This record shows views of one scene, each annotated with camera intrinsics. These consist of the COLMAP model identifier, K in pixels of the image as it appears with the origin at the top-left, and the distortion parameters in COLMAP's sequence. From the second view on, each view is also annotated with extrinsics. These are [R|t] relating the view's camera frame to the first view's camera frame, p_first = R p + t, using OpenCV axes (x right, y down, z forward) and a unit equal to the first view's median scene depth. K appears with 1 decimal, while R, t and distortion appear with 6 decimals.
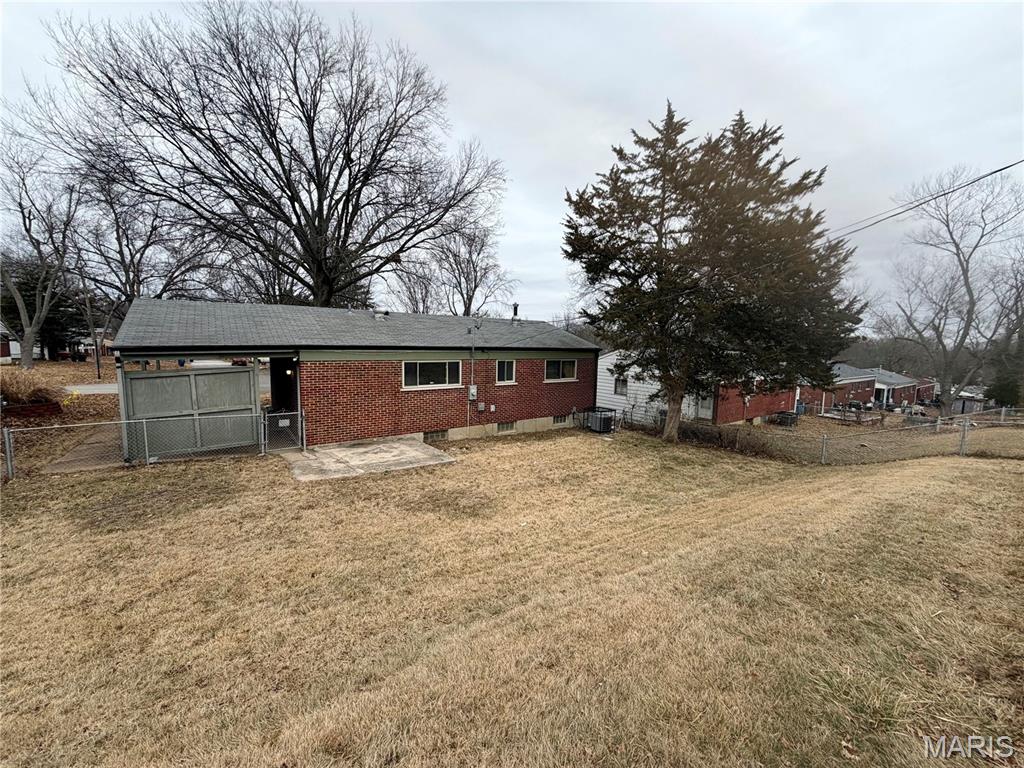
lens RADIAL K [[406.6, 0, 507.5], [0, 406.6, 384.9], [0, 0, 1]] dist [0.000632, 0.000536]
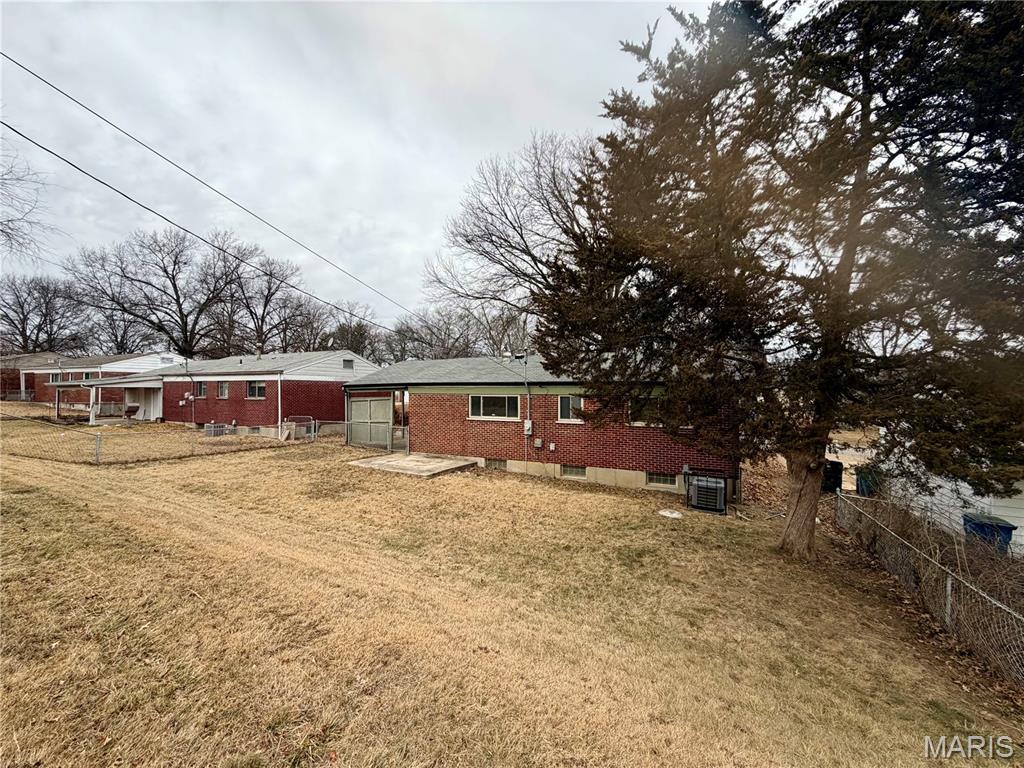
lens RADIAL K [[406.6, 0, 506.1], [0, 406.6, 386.4], [0, 0, 1]] dist [0.000632, 0.000536]
pose [[0.468322, -0.026501, -0.883161, 0.786898], [-0.083504, 0.993749, -0.074100, -0.002735], [0.879603, 0.108450, 0.463181, 0.484256]]
